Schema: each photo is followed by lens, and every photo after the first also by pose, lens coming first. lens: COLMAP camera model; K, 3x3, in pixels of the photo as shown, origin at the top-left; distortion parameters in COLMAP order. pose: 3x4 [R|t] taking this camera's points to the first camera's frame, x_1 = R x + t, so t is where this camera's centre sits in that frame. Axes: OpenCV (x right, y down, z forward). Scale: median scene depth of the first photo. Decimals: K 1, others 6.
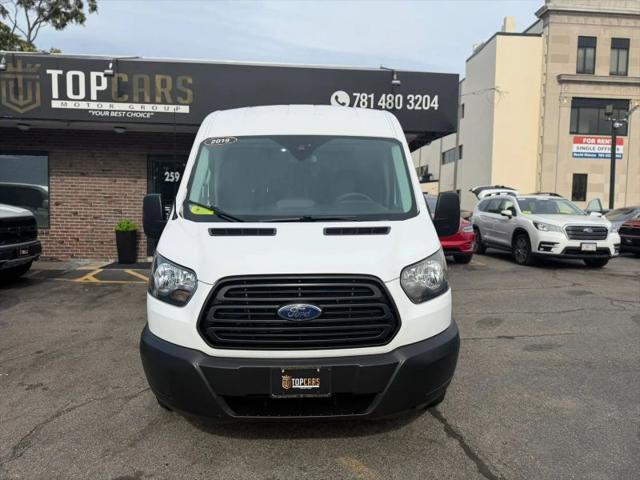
lens RADIAL K [[453.9, 0, 320.8], [0, 453.9, 239.8], [0, 0, 1]] dist [0.024455, -0.026570]
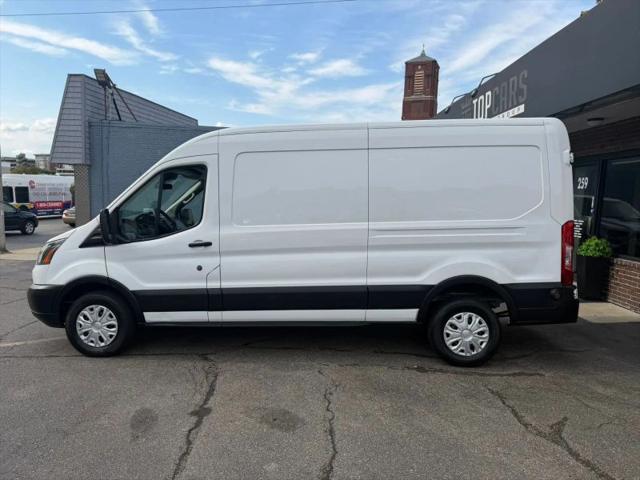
lens RADIAL K [[453.9, 0, 320.9], [0, 453.9, 236.4], [0, 0, 1]] dist [0.024455, -0.026570]
pose [[-0.076500, 0.072166, -0.994455, 1.155634], [-0.089030, 0.992899, 0.078902, -0.140352], [0.993087, 0.094573, -0.069532, 1.295537]]
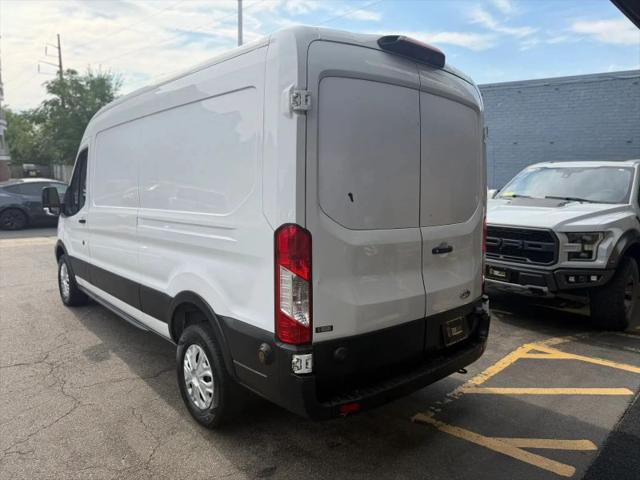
lens RADIAL K [[453.9, 0, 318.6], [0, 453.9, 235.4], [0, 0, 1]] dist [0.024455, -0.026570]
pose [[-0.768295, 0.057355, -0.637521, 0.445295], [-0.073171, 0.981579, 0.176489, -0.221958], [0.635900, 0.182243, -0.749946, 2.156210]]
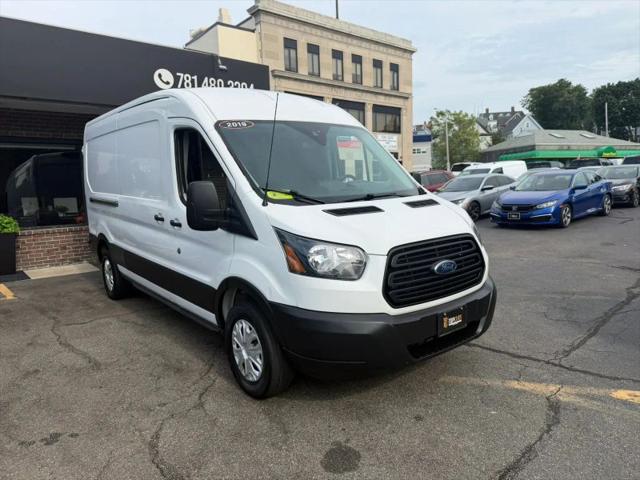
lens RADIAL K [[453.9, 0, 321.9], [0, 453.9, 235.8], [0, 0, 1]] dist [0.024455, -0.026570]
pose [[0.799023, -0.105025, 0.592057, -0.548273], [0.088600, 0.994445, 0.056833, -0.016203], [-0.594737, 0.007045, 0.803889, 0.091886]]
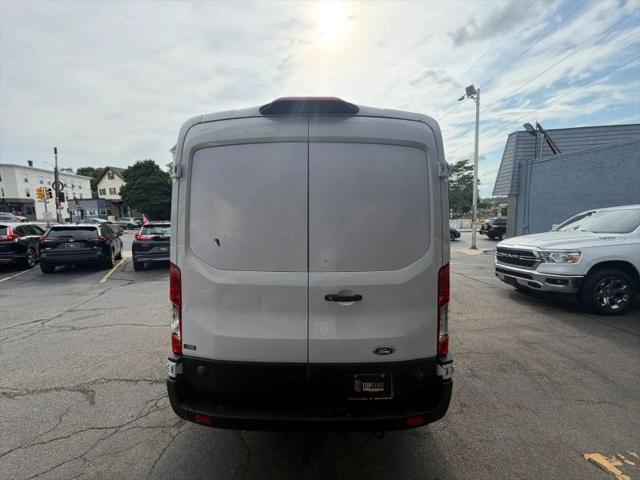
lens RADIAL K [[256.2, 0, 312.9], [0, 256.2, 236.6], [0, 0, 1]] dist [0.000049, 0.000551]
pose [[-0.998788, 0.004398, 0.049015, -0.086049], [0.011765, 0.988455, 0.151060, -0.237773], [-0.047785, 0.151454, -0.987309, 2.124086]]
